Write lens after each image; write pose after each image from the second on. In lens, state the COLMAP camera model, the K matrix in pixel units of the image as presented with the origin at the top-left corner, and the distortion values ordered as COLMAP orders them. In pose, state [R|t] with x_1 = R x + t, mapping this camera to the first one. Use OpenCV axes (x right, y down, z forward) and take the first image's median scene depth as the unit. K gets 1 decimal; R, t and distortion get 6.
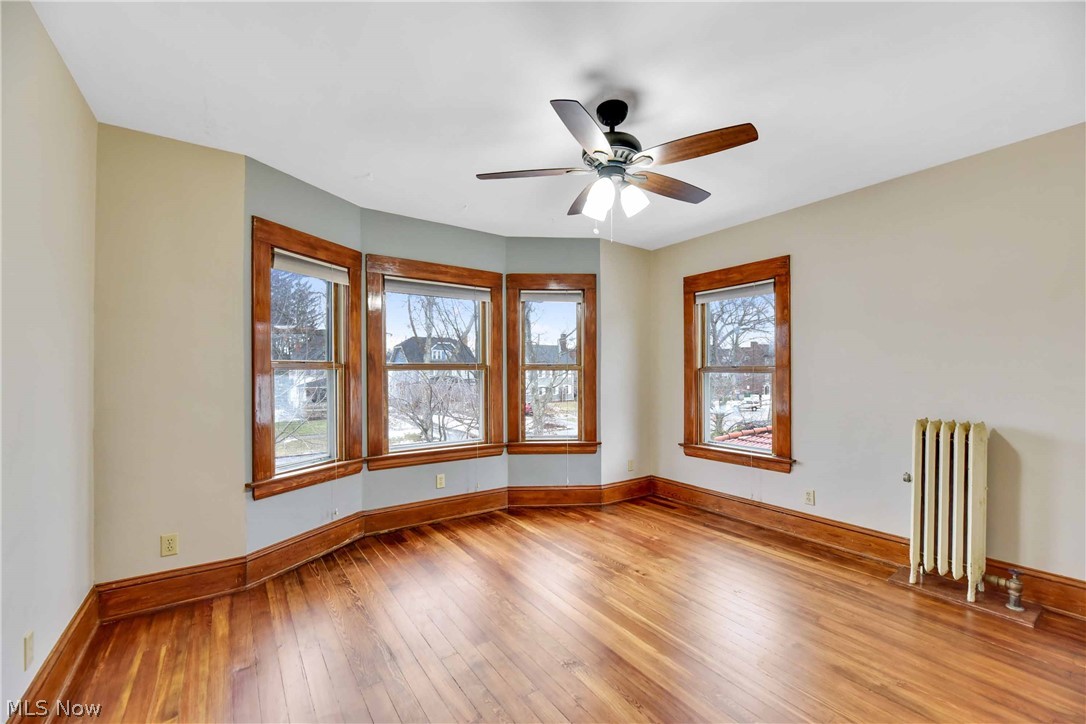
lens RADIAL K [[439.4, 0, 545.3], [0, 439.4, 366.9], [0, 0, 1]] dist [0.000734, -0.003883]
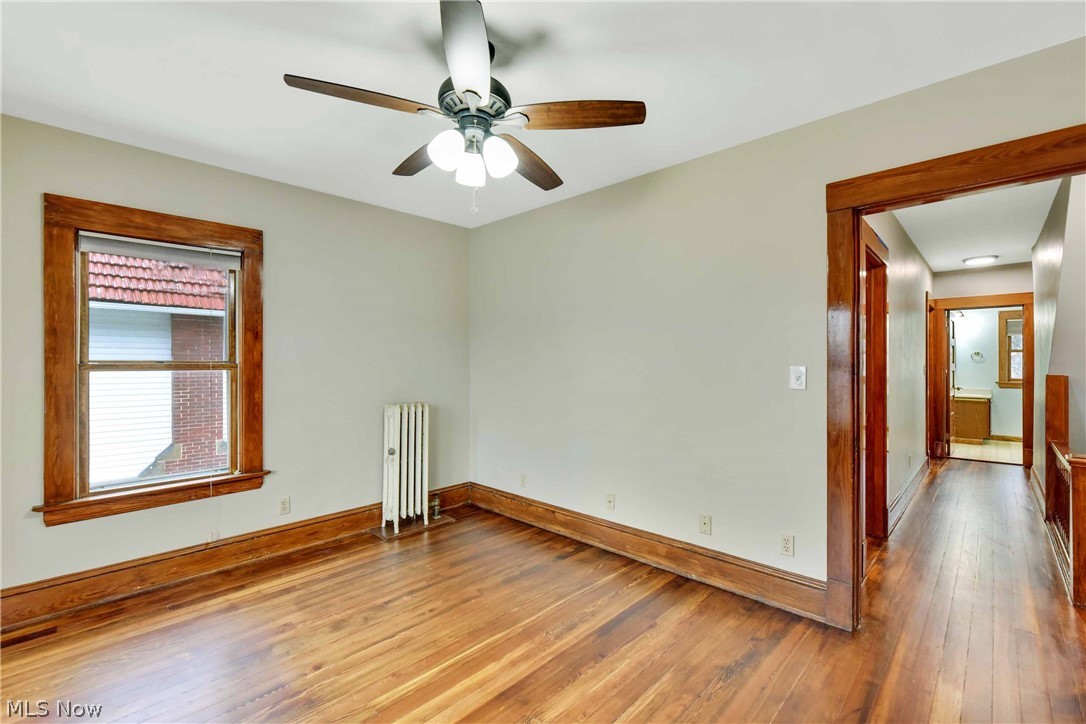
lens RADIAL K [[481.4, 0, 543.0], [0, 481.4, 362.0], [0, 0, 1]] dist [-0.000240, -0.000274]
pose [[-0.199685, 0.001872, 0.979858, -0.482925], [-0.006252, 0.999975, -0.003185, -0.001930], [-0.979840, -0.006762, -0.199668, 0.676787]]
